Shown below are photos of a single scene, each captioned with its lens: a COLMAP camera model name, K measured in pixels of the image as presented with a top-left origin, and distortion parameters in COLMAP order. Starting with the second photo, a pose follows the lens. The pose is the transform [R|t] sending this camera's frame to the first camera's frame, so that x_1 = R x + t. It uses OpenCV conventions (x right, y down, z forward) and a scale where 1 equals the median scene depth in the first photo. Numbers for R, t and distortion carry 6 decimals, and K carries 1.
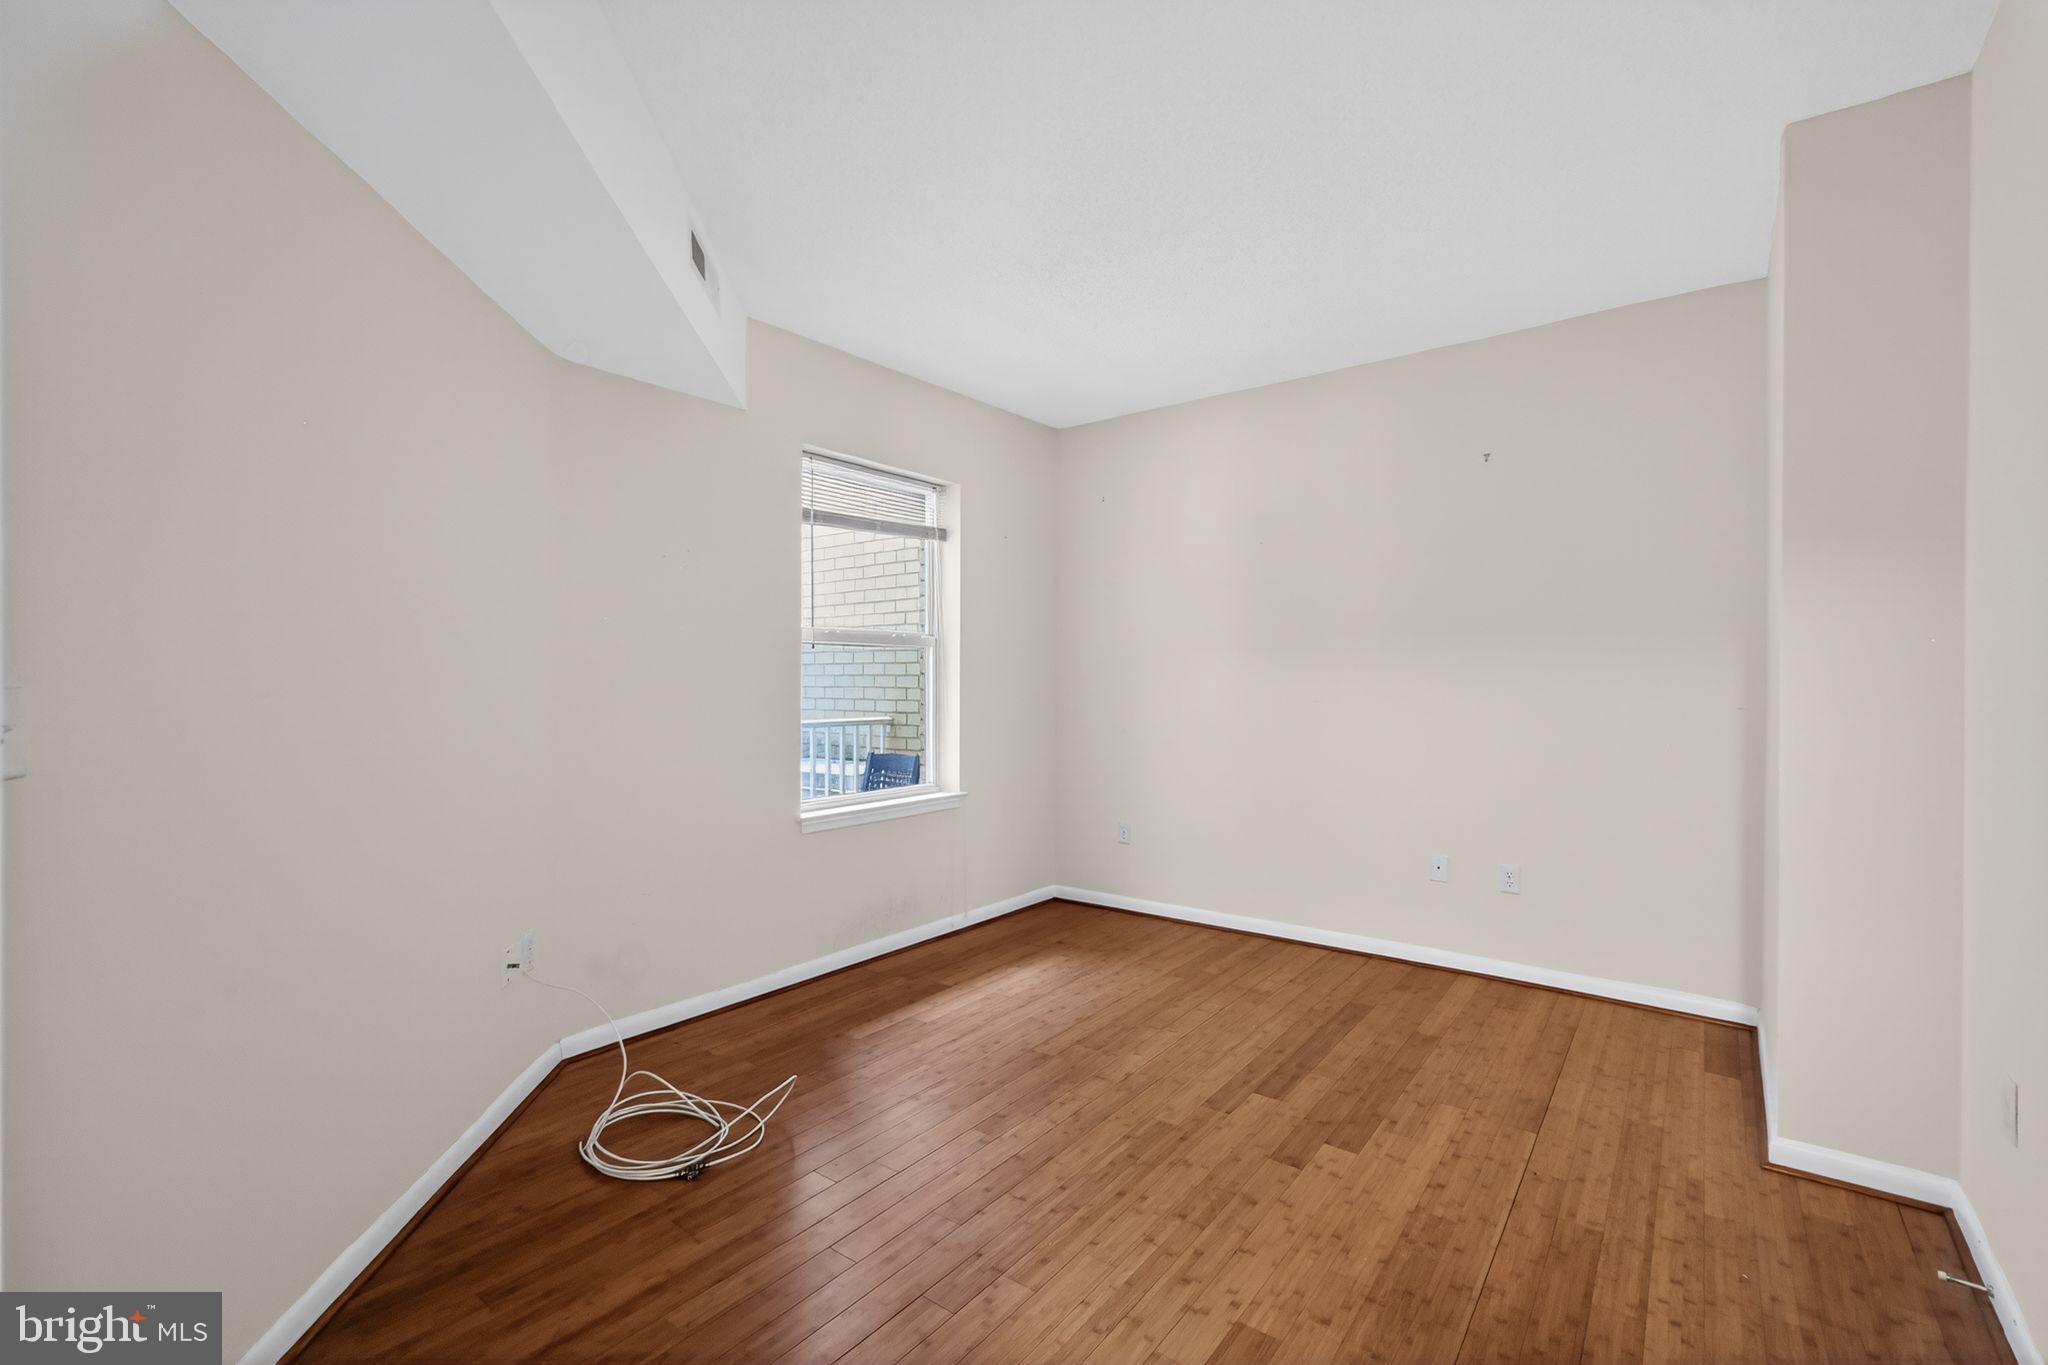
lens RADIAL K [[886.5, 0, 1065.2], [0, 886.5, 691.9], [0, 0, 1]] dist [0.001617, -0.000363]
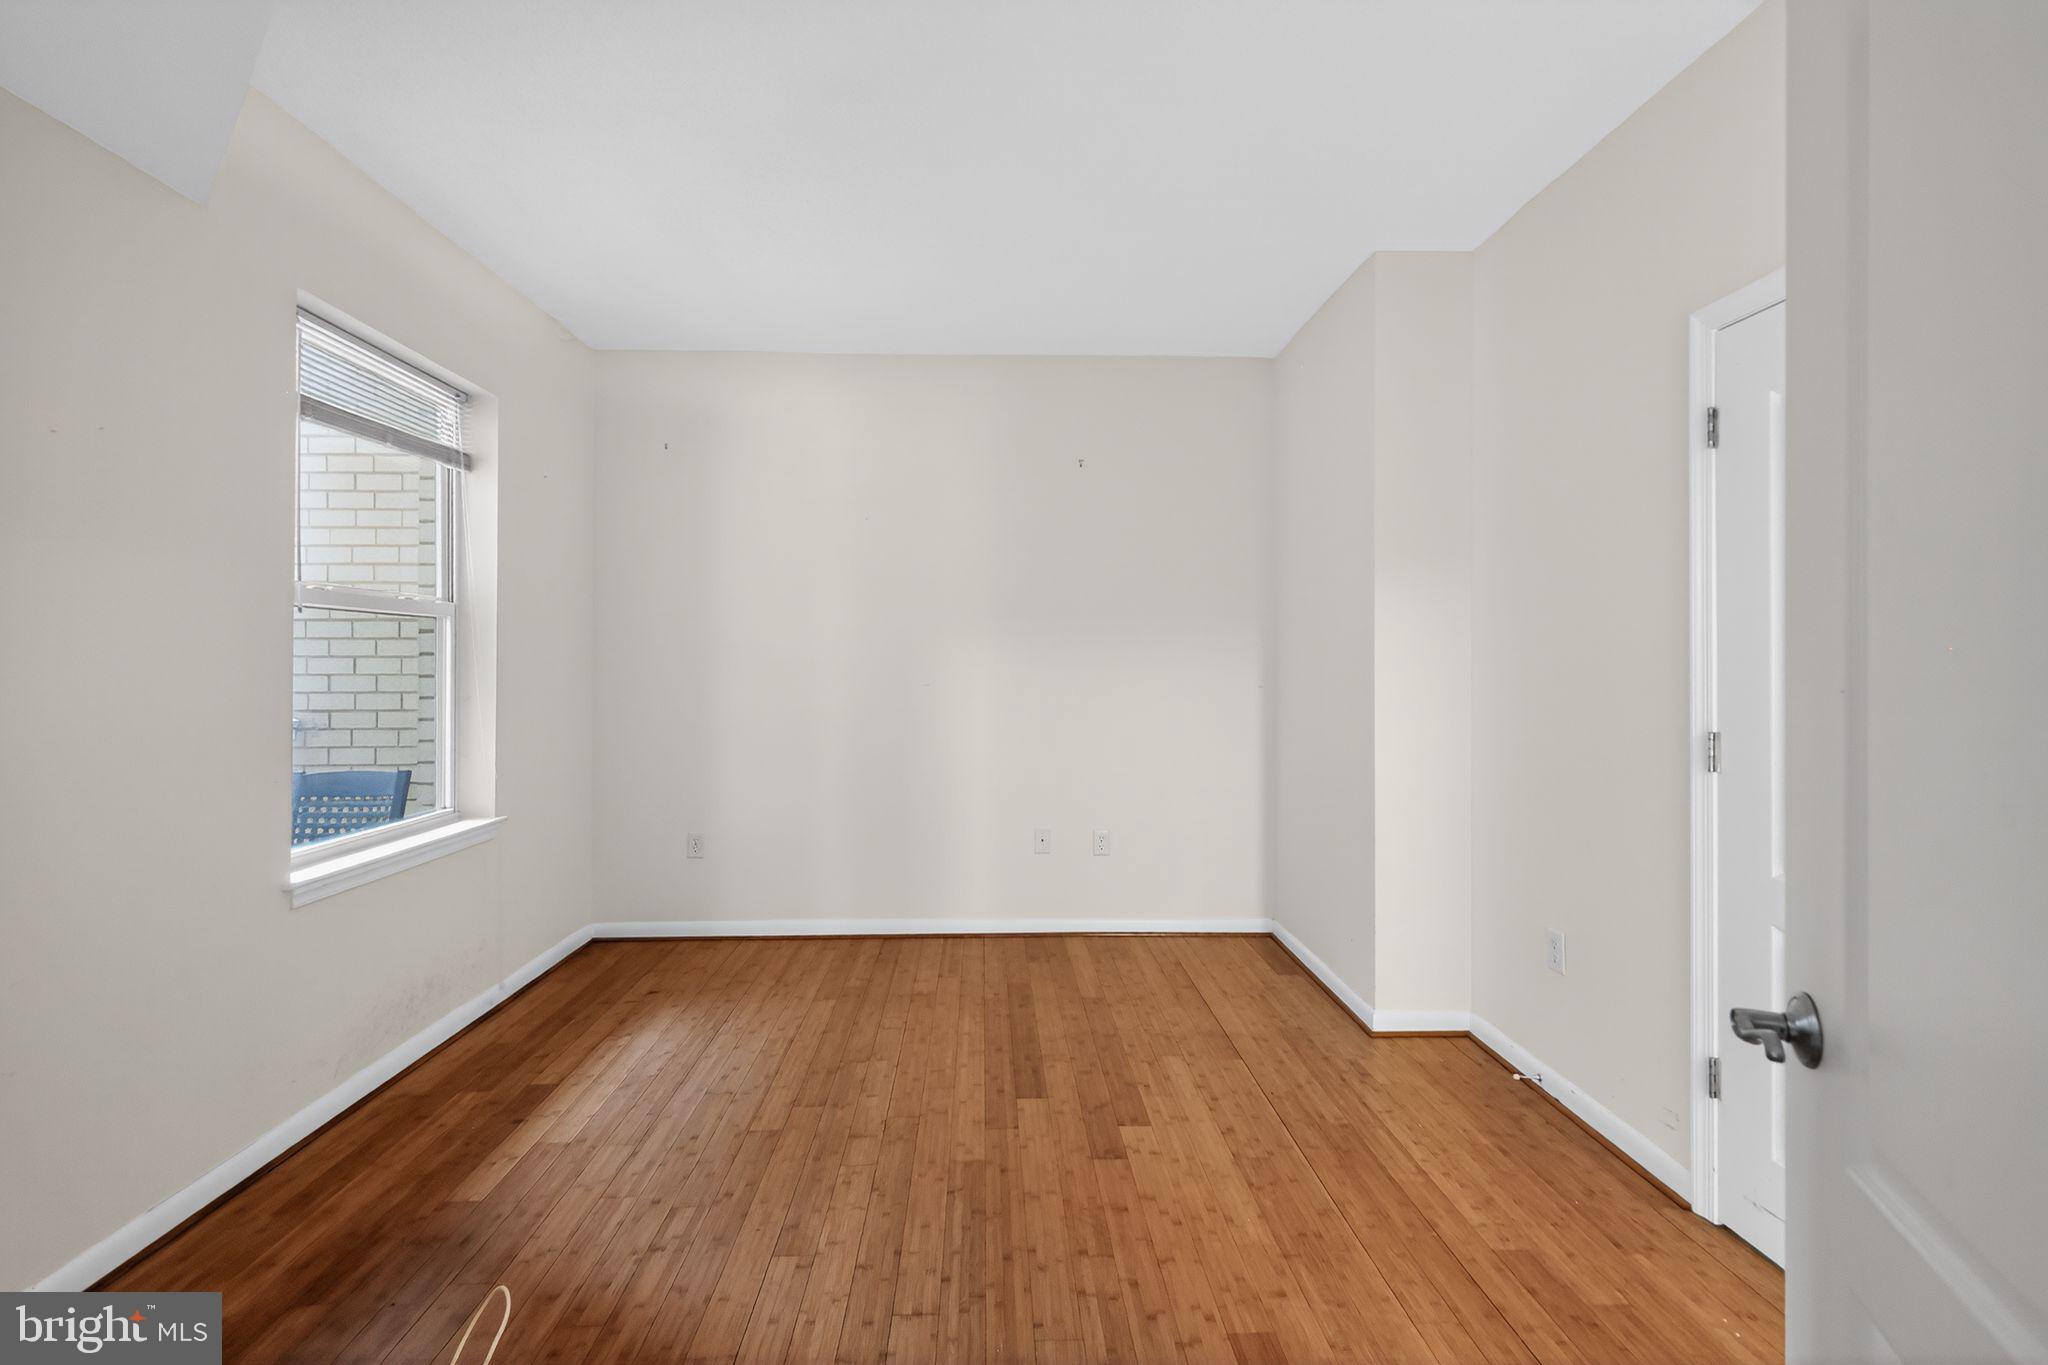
lens RADIAL K [[890.2, 0, 1024.7], [0, 890.2, 673.2], [0, 0, 1]] dist [0.002815, 0.000306]
pose [[0.784322, -0.004291, 0.620338, -0.310166], [0.006957, 0.999974, -0.001879, -0.001681], [-0.620314, 0.005790, 0.784332, 0.204323]]
